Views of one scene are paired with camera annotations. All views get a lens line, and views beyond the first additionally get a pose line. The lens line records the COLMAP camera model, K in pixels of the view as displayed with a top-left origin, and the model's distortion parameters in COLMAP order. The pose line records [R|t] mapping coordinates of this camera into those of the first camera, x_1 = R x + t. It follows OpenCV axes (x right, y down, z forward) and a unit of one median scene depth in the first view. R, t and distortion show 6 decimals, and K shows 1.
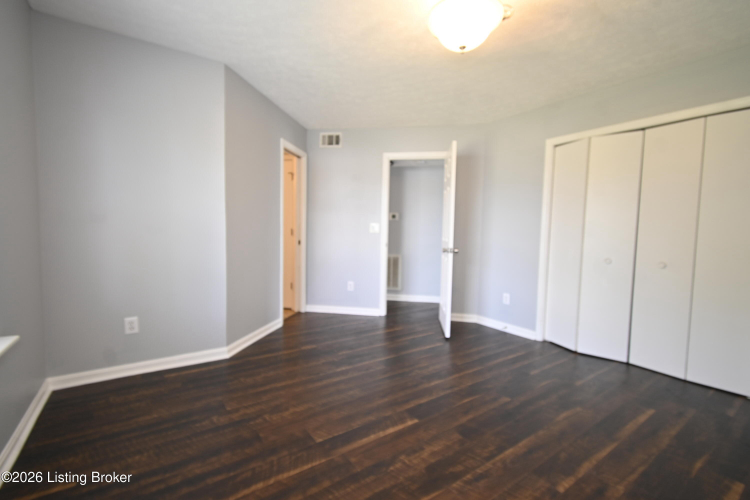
lens RADIAL K [[333.2, 0, 376.1], [0, 333.2, 250.7], [0, 0, 1]] dist [0.006950, -0.003140]
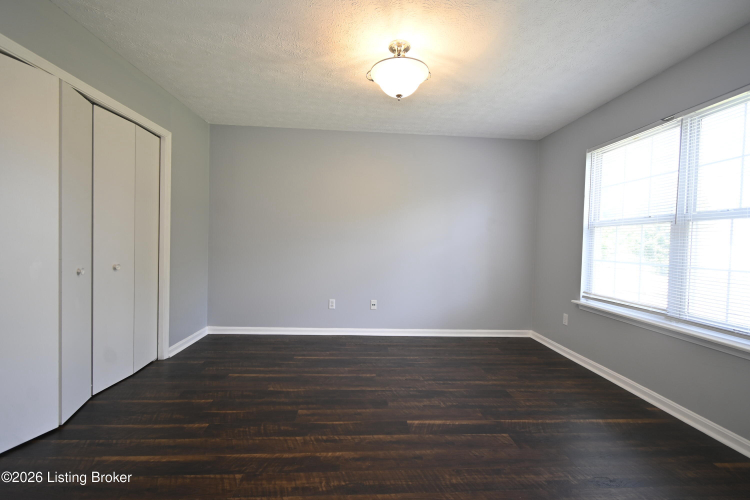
lens RADIAL K [[333.2, 0, 378.6], [0, 333.2, 250.4], [0, 0, 1]] dist [0.006950, -0.003140]
pose [[-0.855773, -0.055710, 0.514343, -0.341037], [-0.013000, 0.996187, 0.086271, -0.136027], [-0.517187, 0.067142, -0.853235, 2.090608]]
